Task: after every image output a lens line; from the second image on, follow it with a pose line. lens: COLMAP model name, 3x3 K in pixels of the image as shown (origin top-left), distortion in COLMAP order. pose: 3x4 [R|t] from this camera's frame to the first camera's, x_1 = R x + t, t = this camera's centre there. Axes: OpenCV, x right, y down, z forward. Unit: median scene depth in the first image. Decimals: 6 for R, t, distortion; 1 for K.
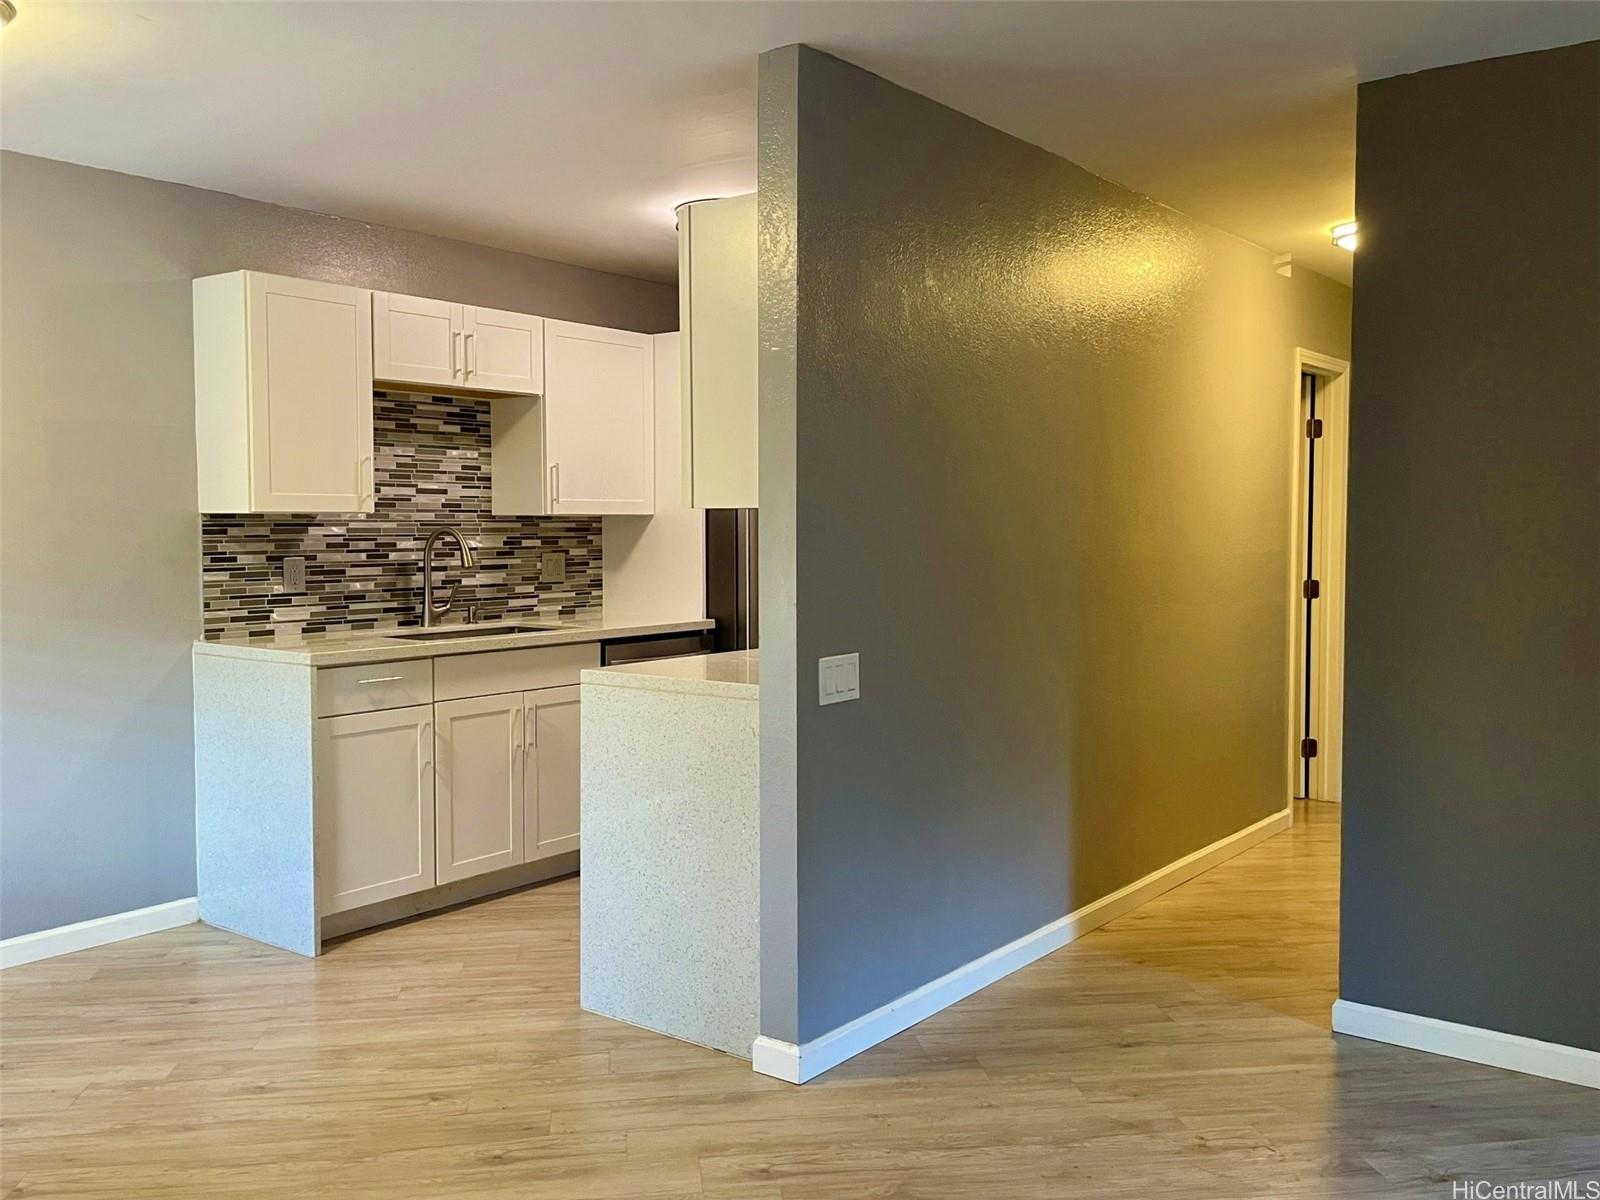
lens RADIAL K [[1365.2, 0, 800.0], [0, 1365.2, 600.0], [0, 0, 1]] dist [0.009108, 0.006469]
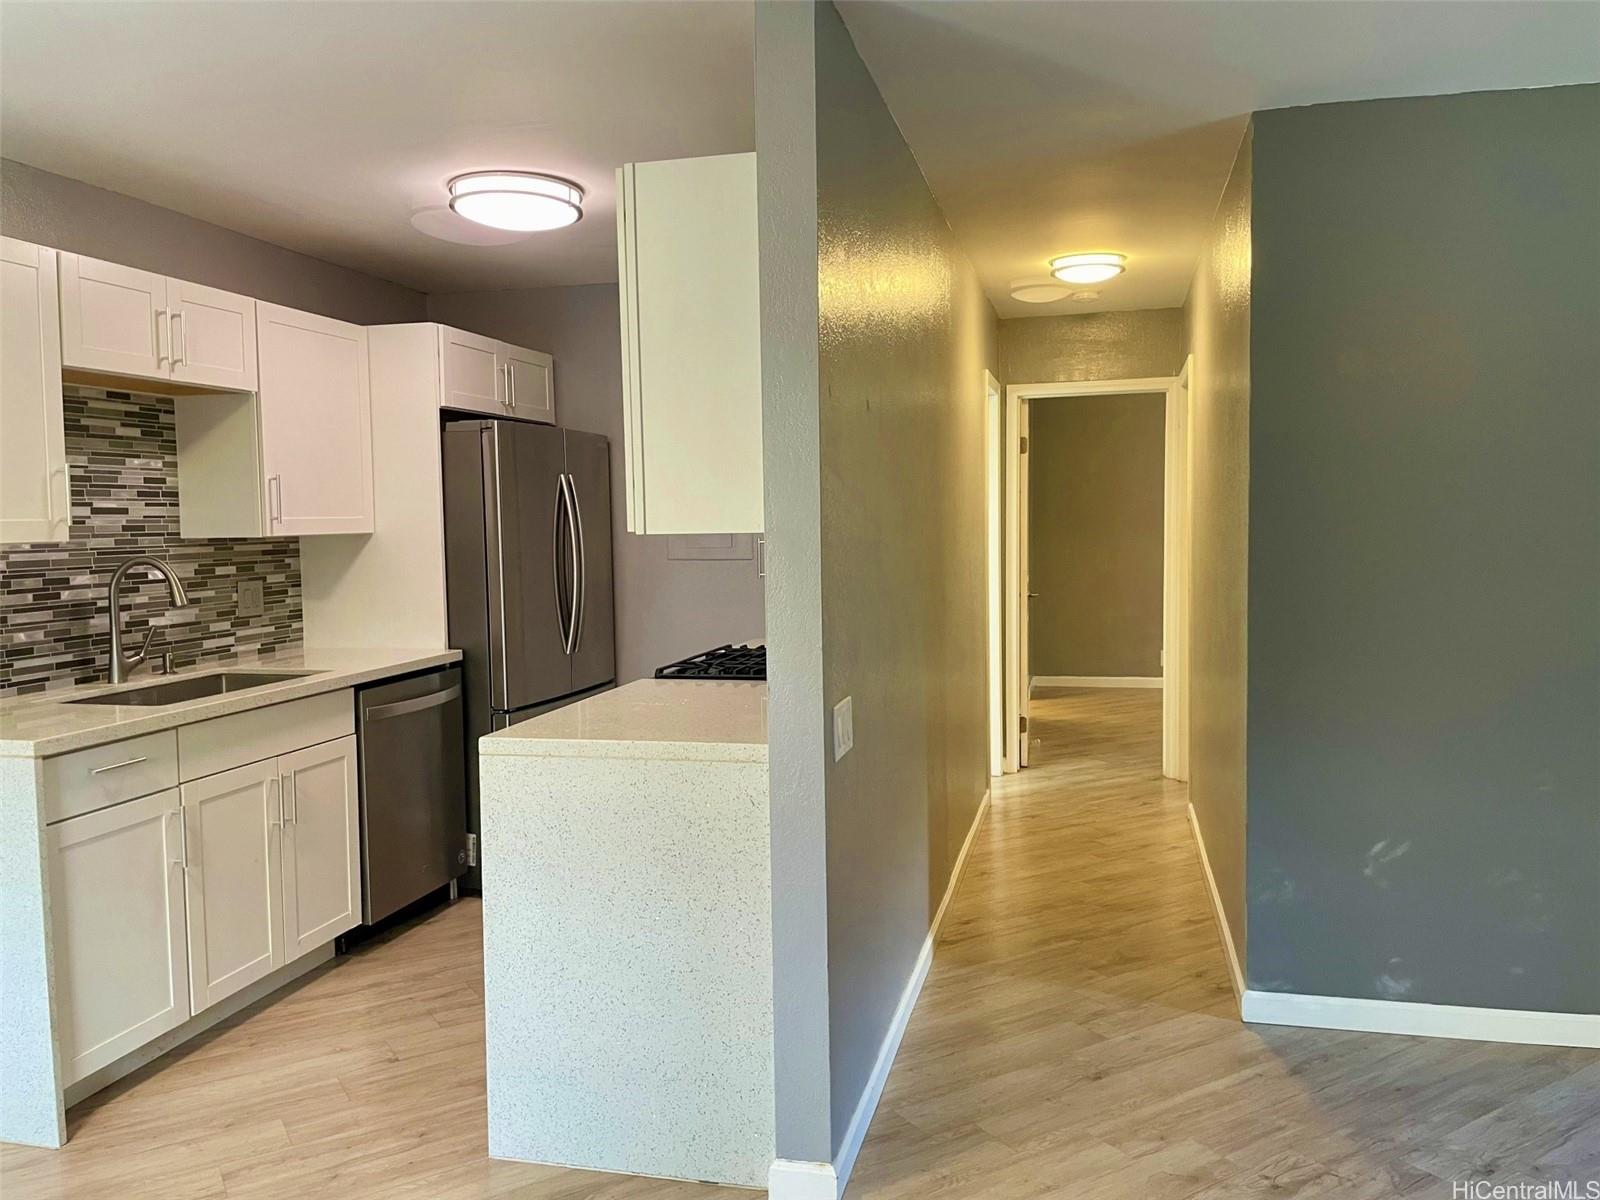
lens RADIAL K [[1239.4, 0, 800.0], [0, 1239.4, 600.0], [0, 0, 1]] dist [0.002637, -0.007541]
pose [[0.916007, -0.042269, 0.398928, -0.191313], [0.039420, 0.999105, 0.015347, -0.023207], [-0.399220, 0.001668, 0.916854, 0.182138]]
